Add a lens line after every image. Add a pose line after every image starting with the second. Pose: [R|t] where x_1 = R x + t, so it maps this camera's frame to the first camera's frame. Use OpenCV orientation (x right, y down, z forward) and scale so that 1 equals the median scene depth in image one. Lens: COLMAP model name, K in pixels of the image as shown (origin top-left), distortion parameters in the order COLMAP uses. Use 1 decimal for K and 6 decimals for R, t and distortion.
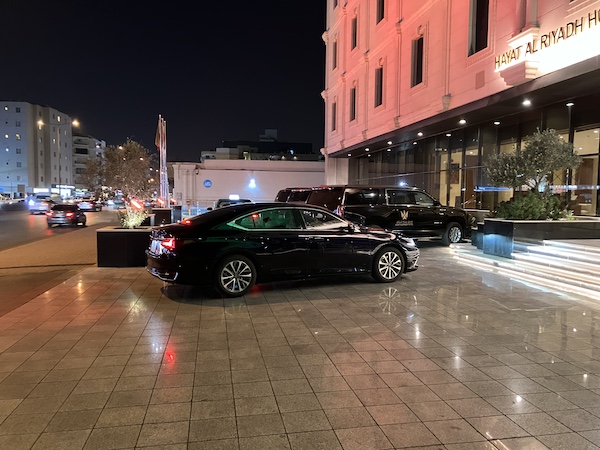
lens RADIAL K [[494.5, 0, 300.0], [0, 494.5, 225.0], [0, 0, 1]] dist [0.010528, -0.000629]
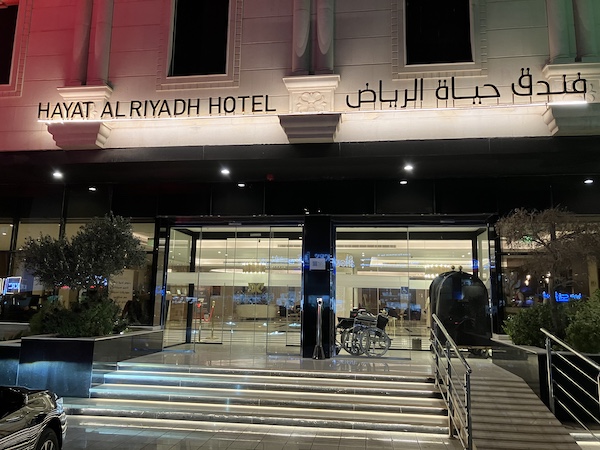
lens RADIAL K [[466.7, 0, 300.0], [0, 466.7, 225.0], [0, 0, 1]] dist [0.025452, 0.002766]
pose [[0.311339, 0.167207, 0.935473, -0.106507], [0.039102, 0.981311, -0.188414, -0.027056], [-0.949494, 0.095240, 0.298982, 0.519009]]
